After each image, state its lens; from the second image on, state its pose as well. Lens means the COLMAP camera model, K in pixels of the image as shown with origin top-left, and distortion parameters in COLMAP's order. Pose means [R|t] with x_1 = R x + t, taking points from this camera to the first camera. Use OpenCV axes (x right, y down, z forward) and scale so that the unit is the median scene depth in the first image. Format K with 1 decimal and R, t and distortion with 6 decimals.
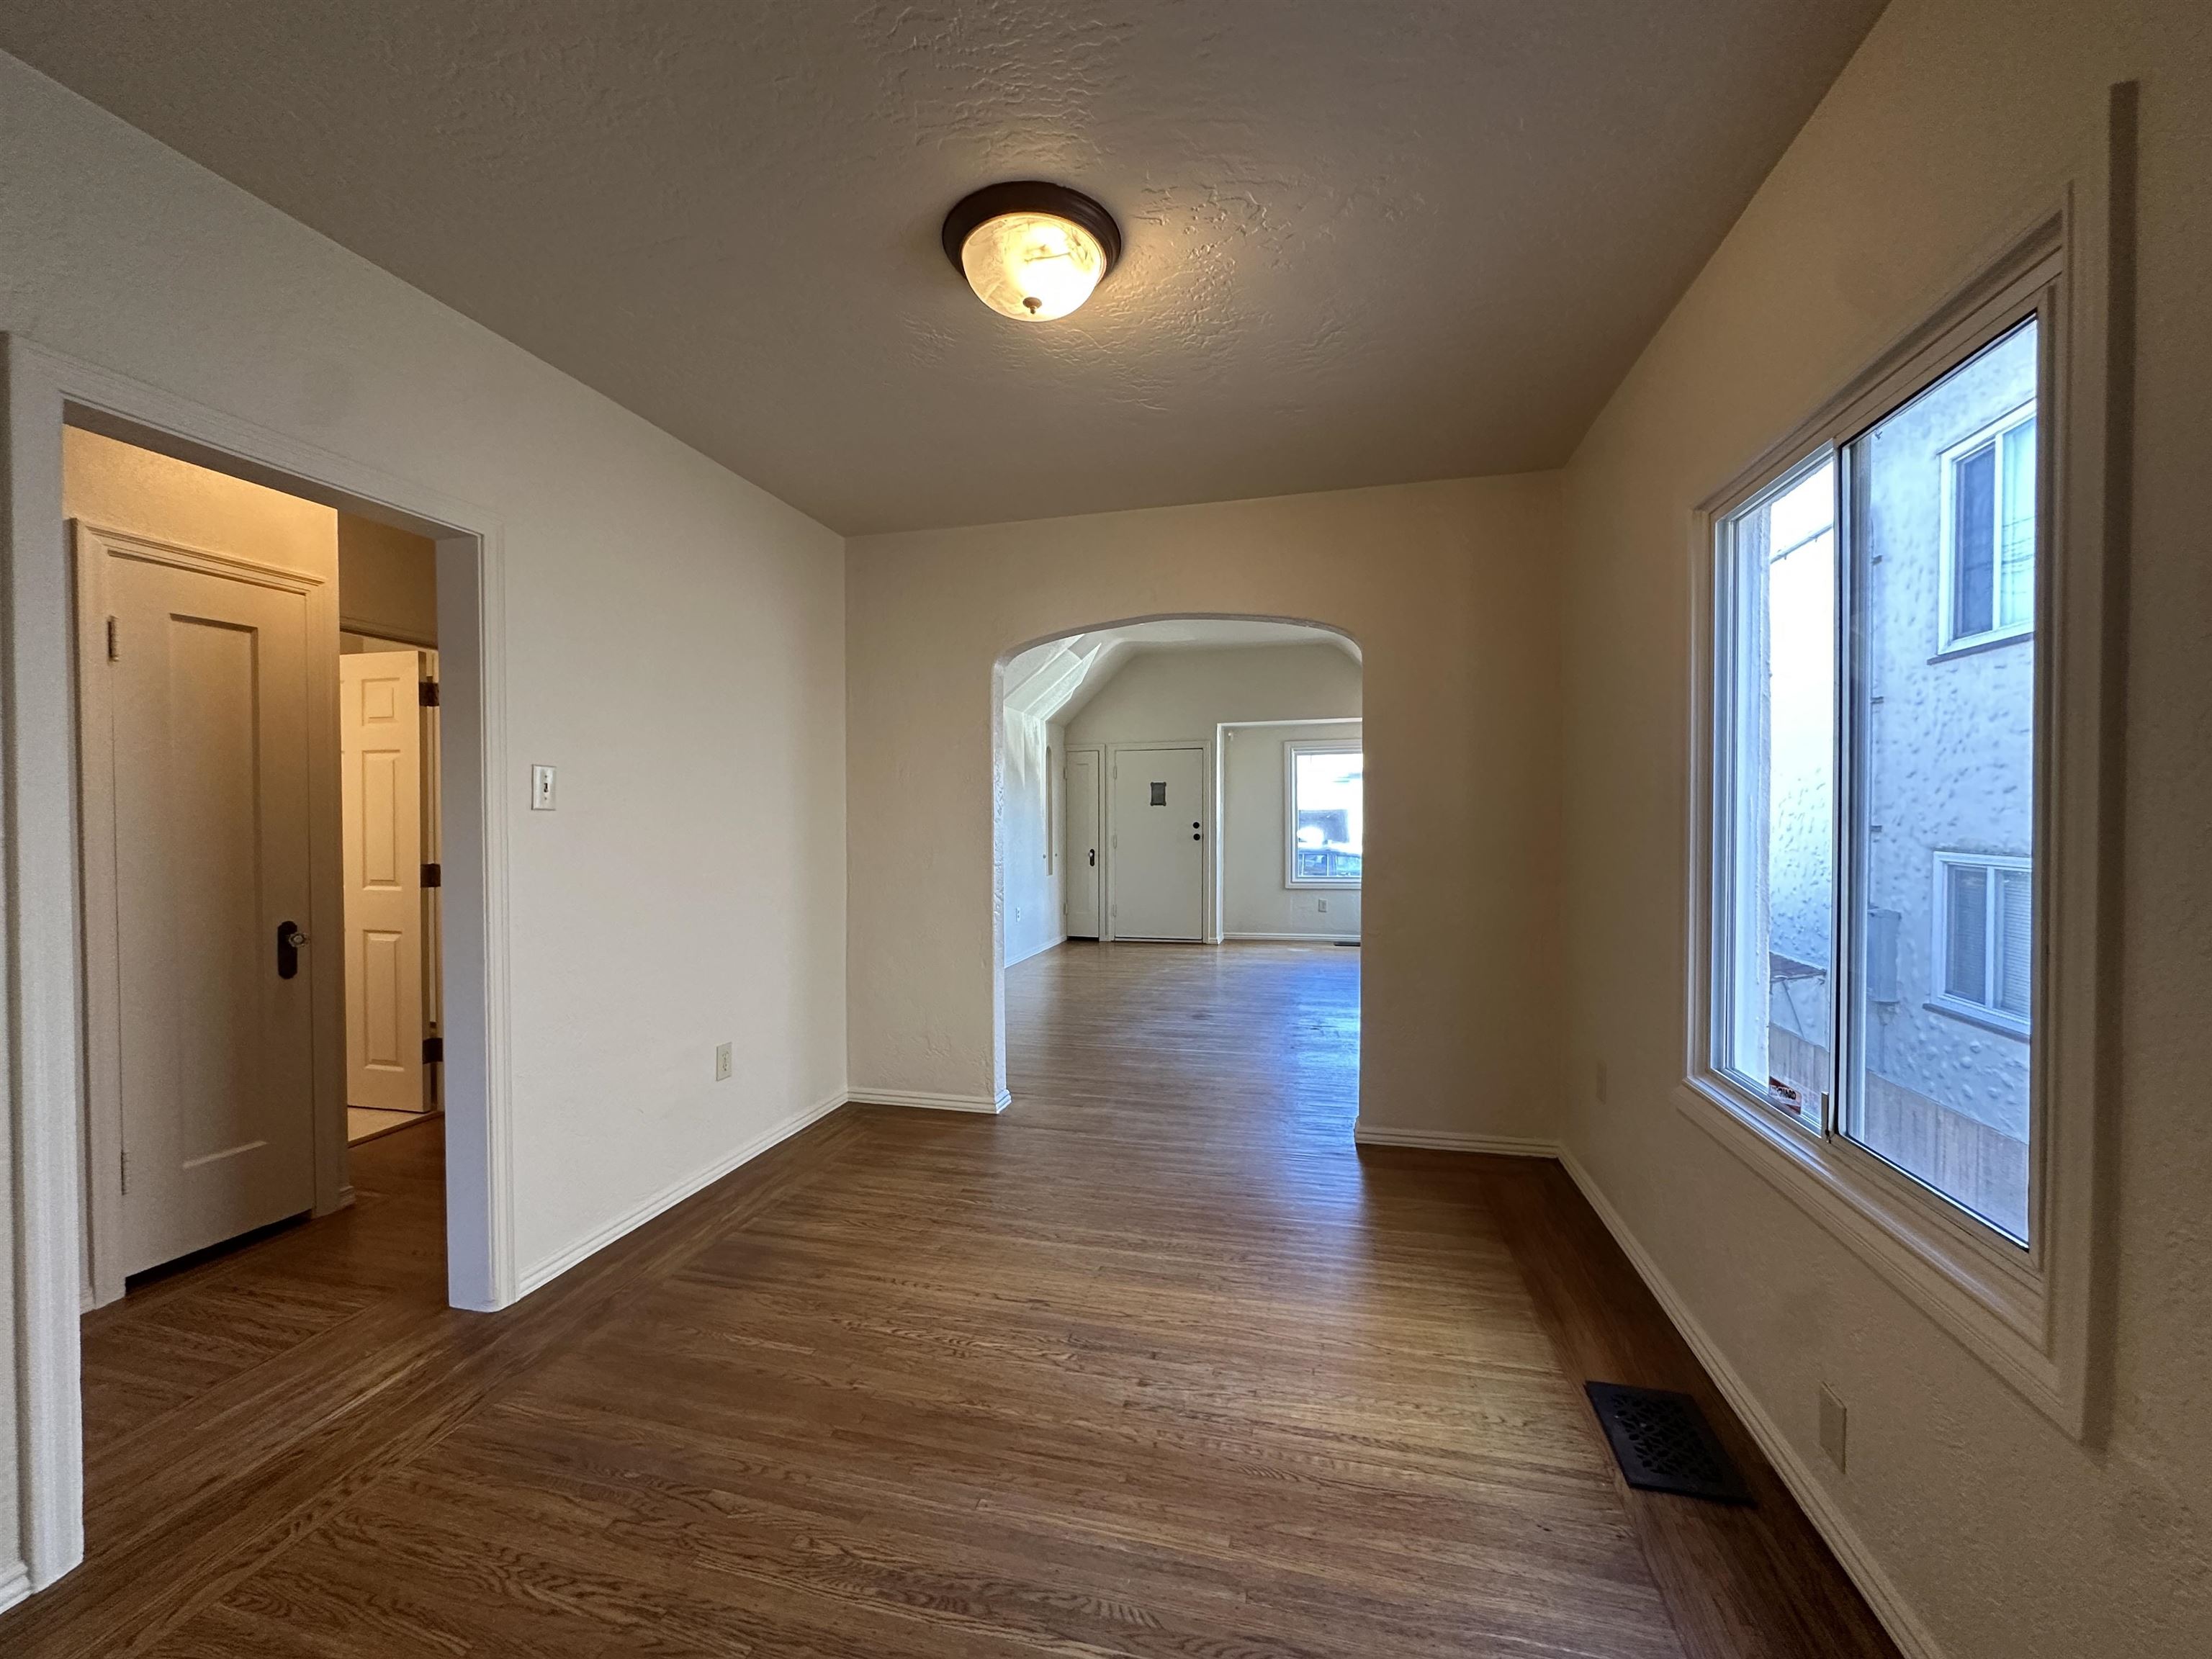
lens RADIAL K [[879.5, 0, 1103.2], [0, 879.5, 828.2], [0, 0, 1]] dist [-0.003547, 0.000965]
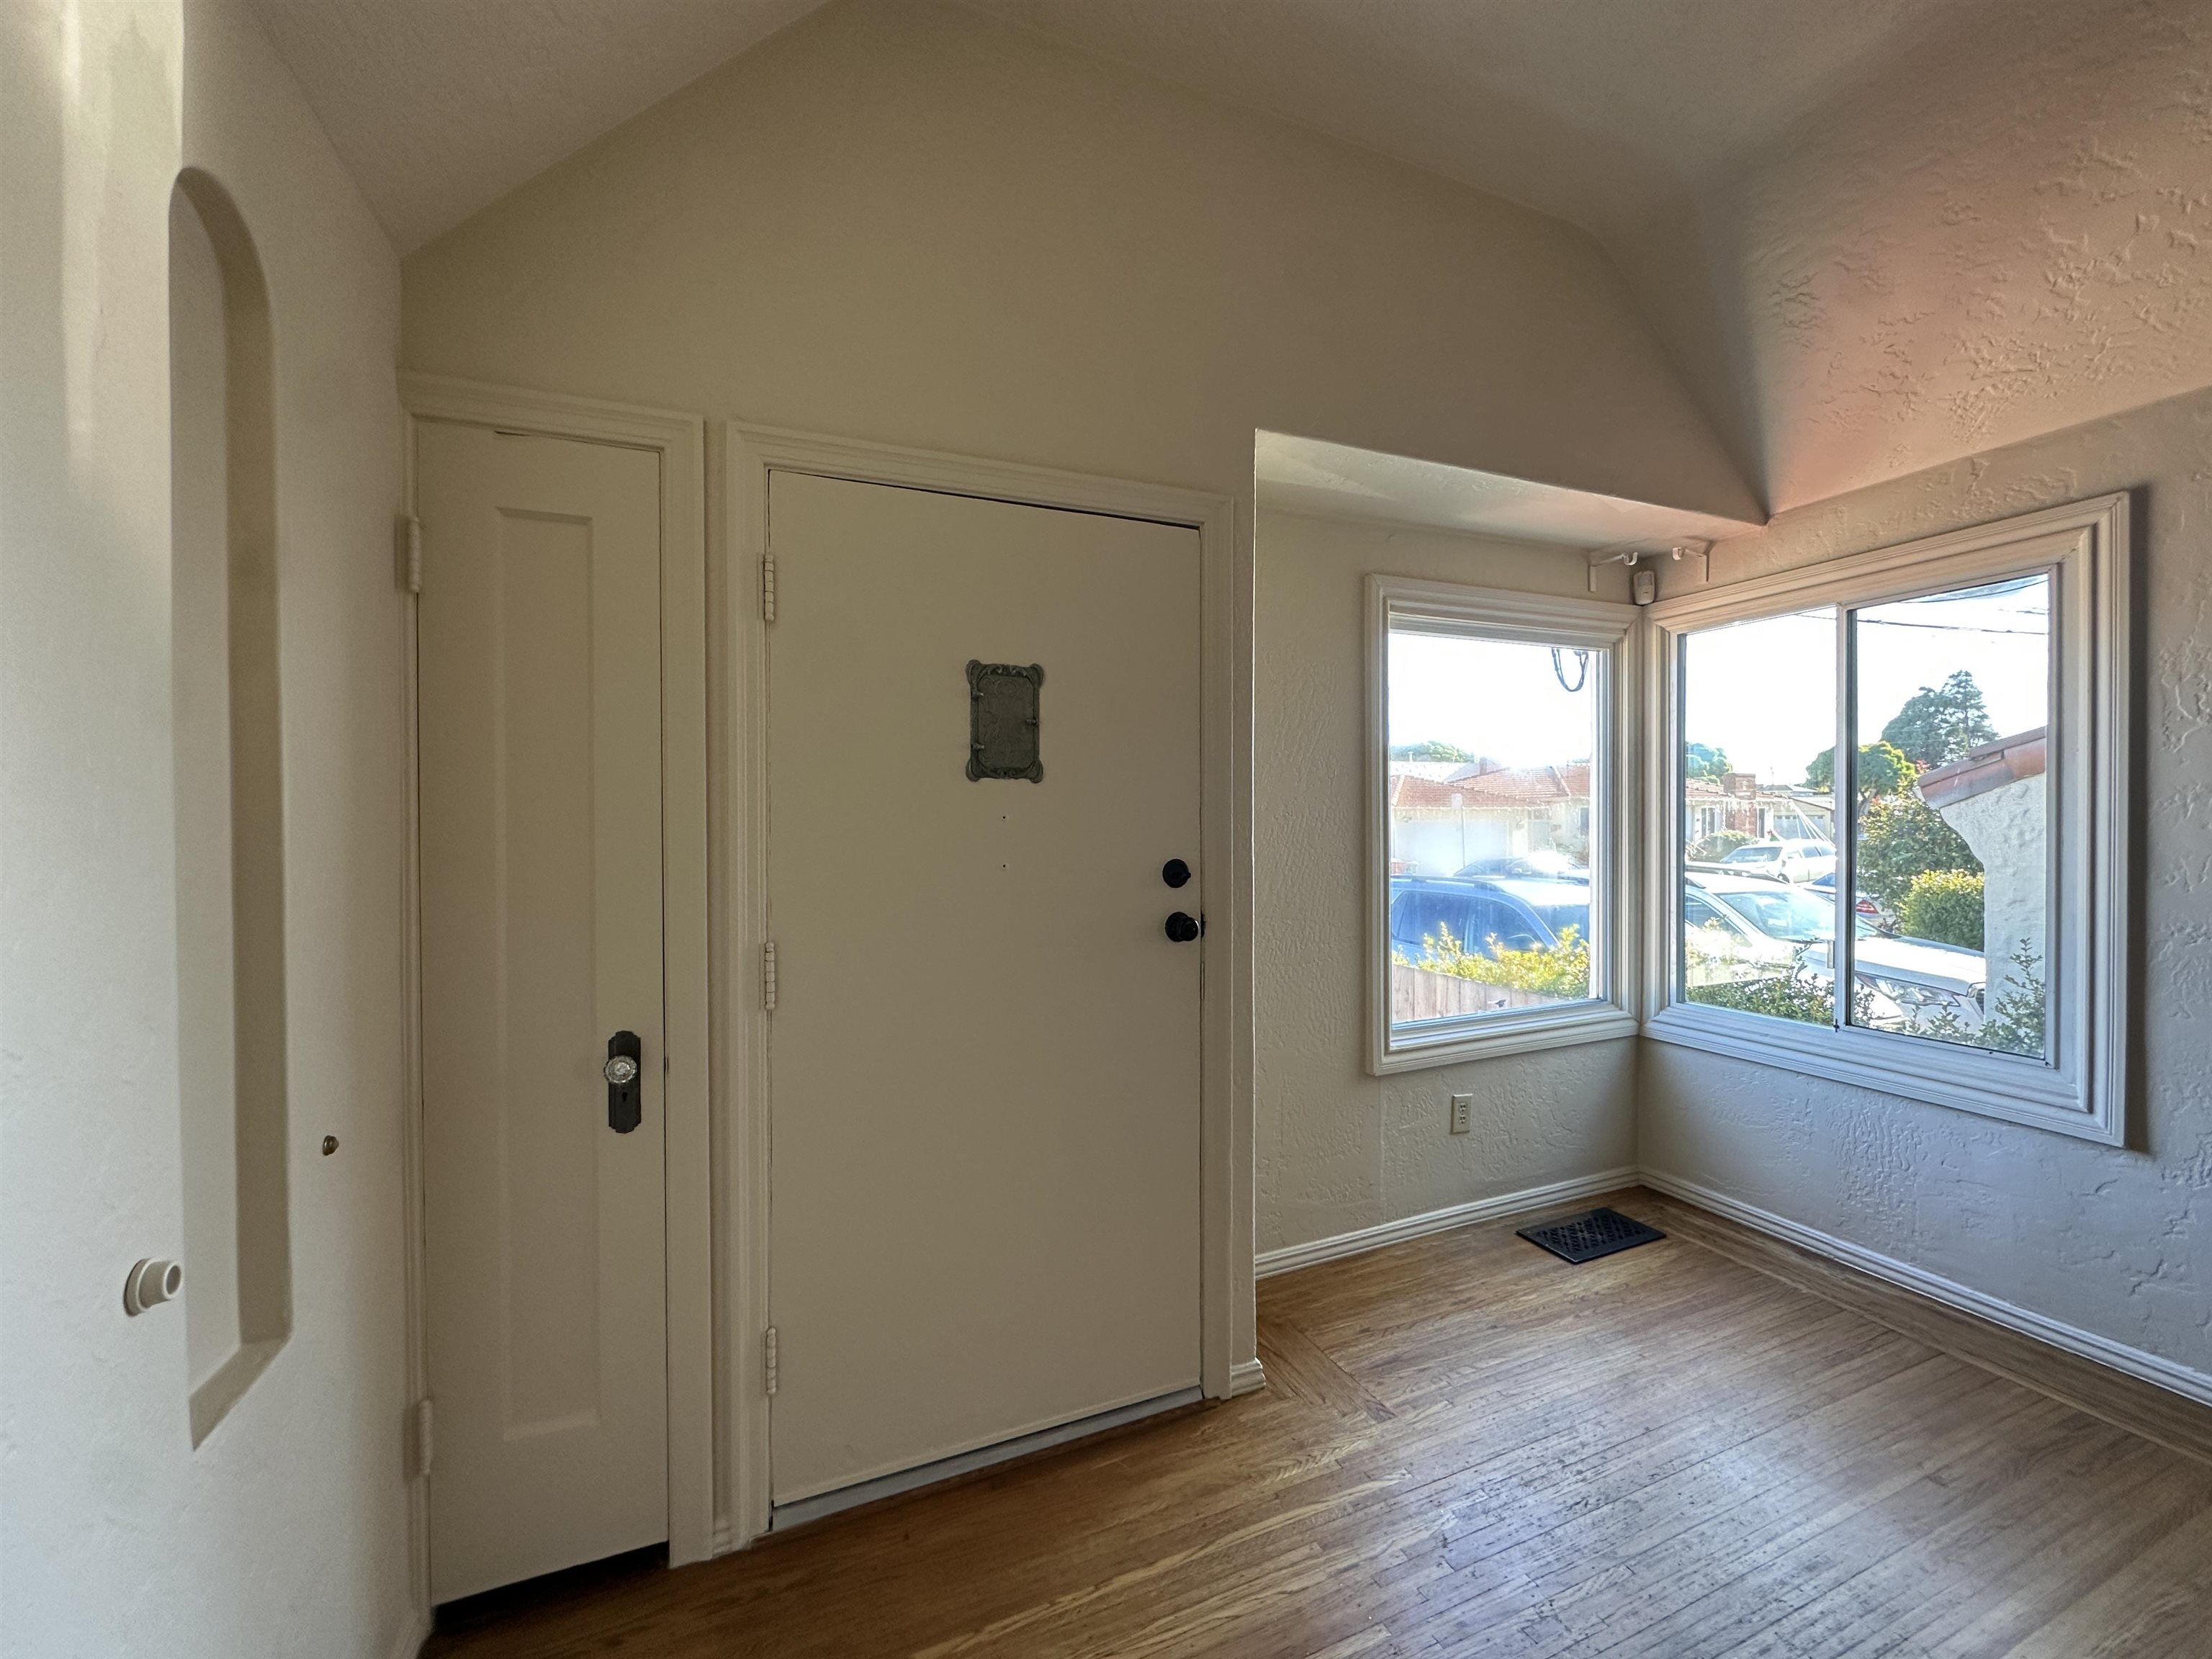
lens RADIAL K [[879.5, 0, 1099.9], [0, 879.5, 830.3], [0, 0, 1]] dist [-0.003547, 0.000965]
pose [[0.798766, -0.004180, 0.601627, -0.042118], [0.008453, 0.999955, -0.004275, -0.013589], [-0.601582, 0.008501, 0.798766, 0.856384]]
